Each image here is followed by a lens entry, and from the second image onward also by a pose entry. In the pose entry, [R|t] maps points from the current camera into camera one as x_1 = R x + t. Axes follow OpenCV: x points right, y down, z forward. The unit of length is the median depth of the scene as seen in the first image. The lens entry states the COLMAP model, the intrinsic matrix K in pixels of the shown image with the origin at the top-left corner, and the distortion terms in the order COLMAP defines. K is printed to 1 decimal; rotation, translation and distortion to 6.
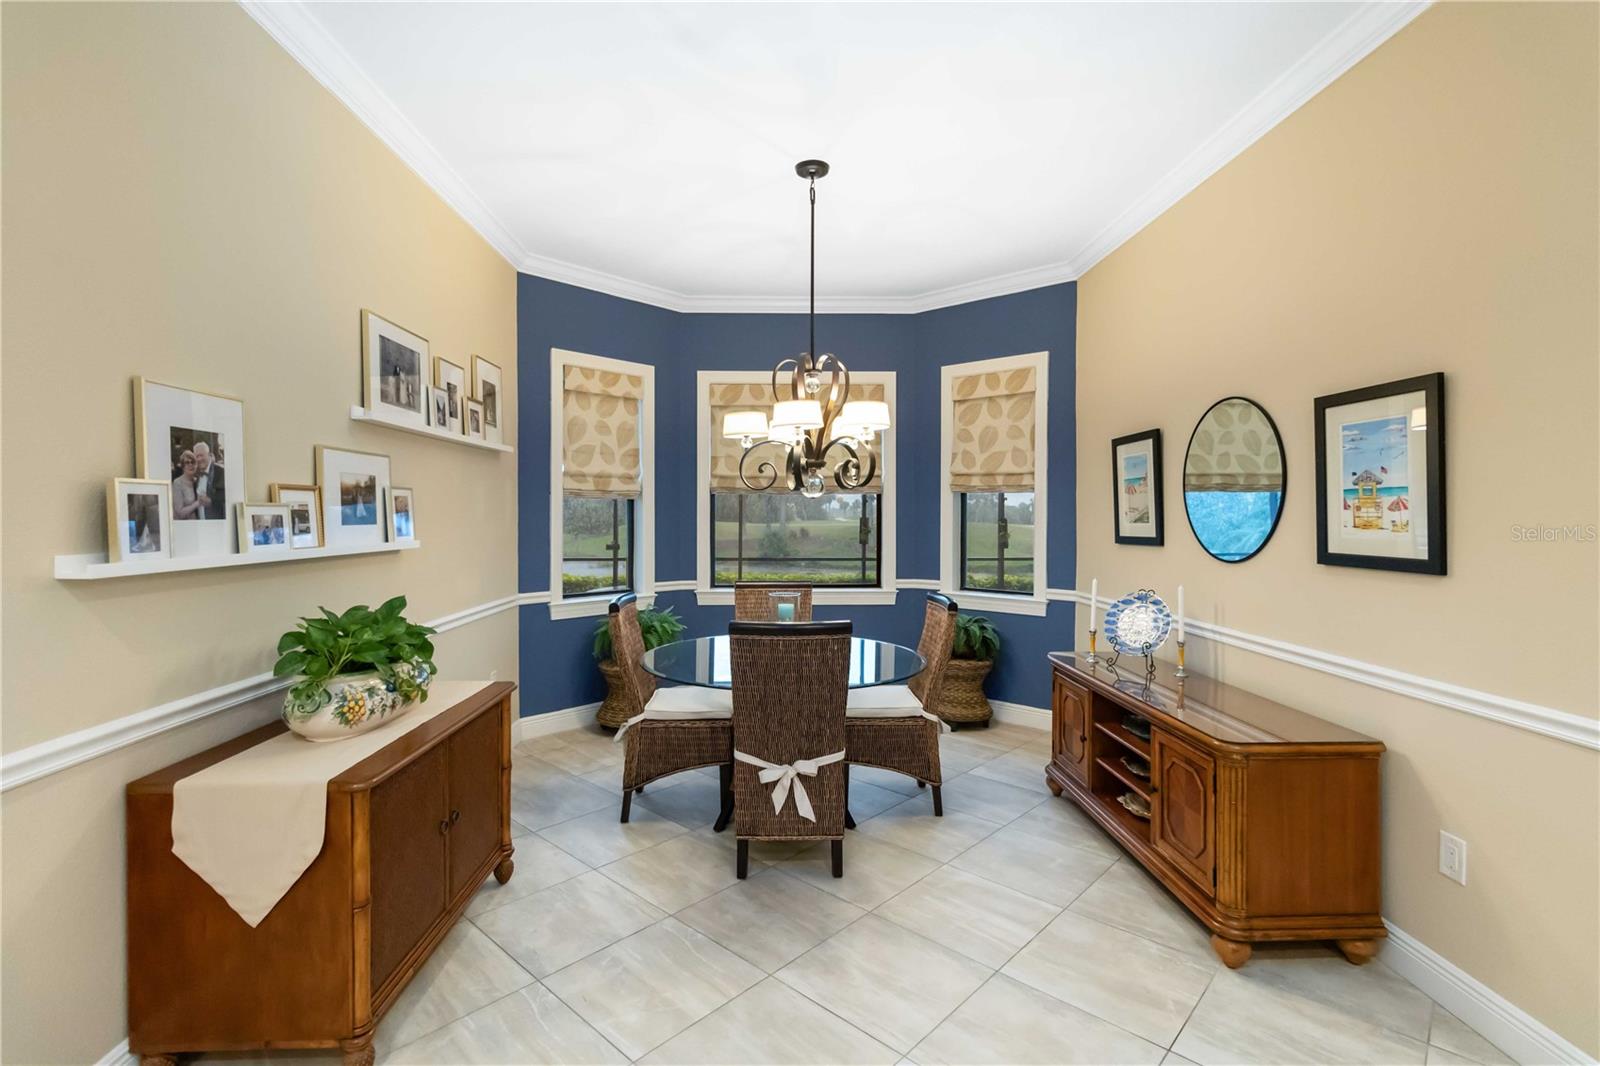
lens RADIAL K [[744.6, 0, 797.3], [0, 744.6, 526.1], [0, 0, 1]] dist [-0.000908, 0.001171]
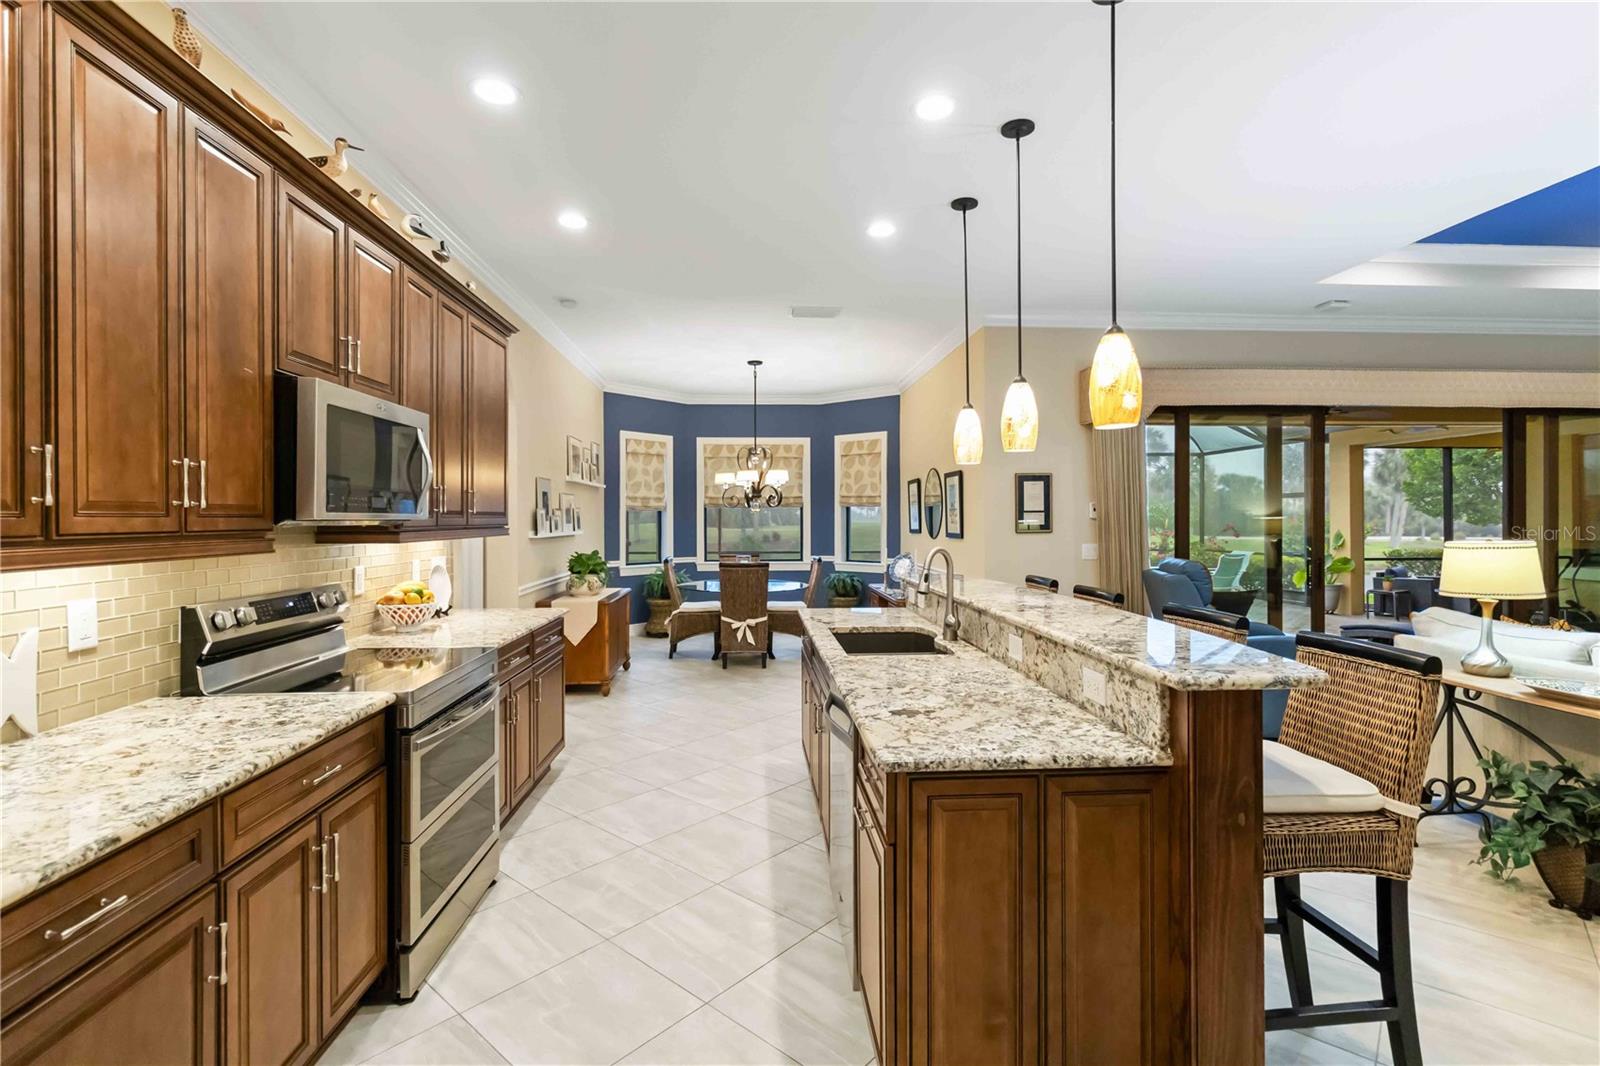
lens RADIAL K [[744.6, 0, 803.9], [0, 744.6, 526.9], [0, 0, 1]] dist [-0.000908, 0.001171]
pose [[0.999132, -0.003590, 0.041496, 0.050176], [0.003835, 0.999976, -0.005816, 0.015061], [-0.041474, 0.005970, 0.999122, -0.848993]]
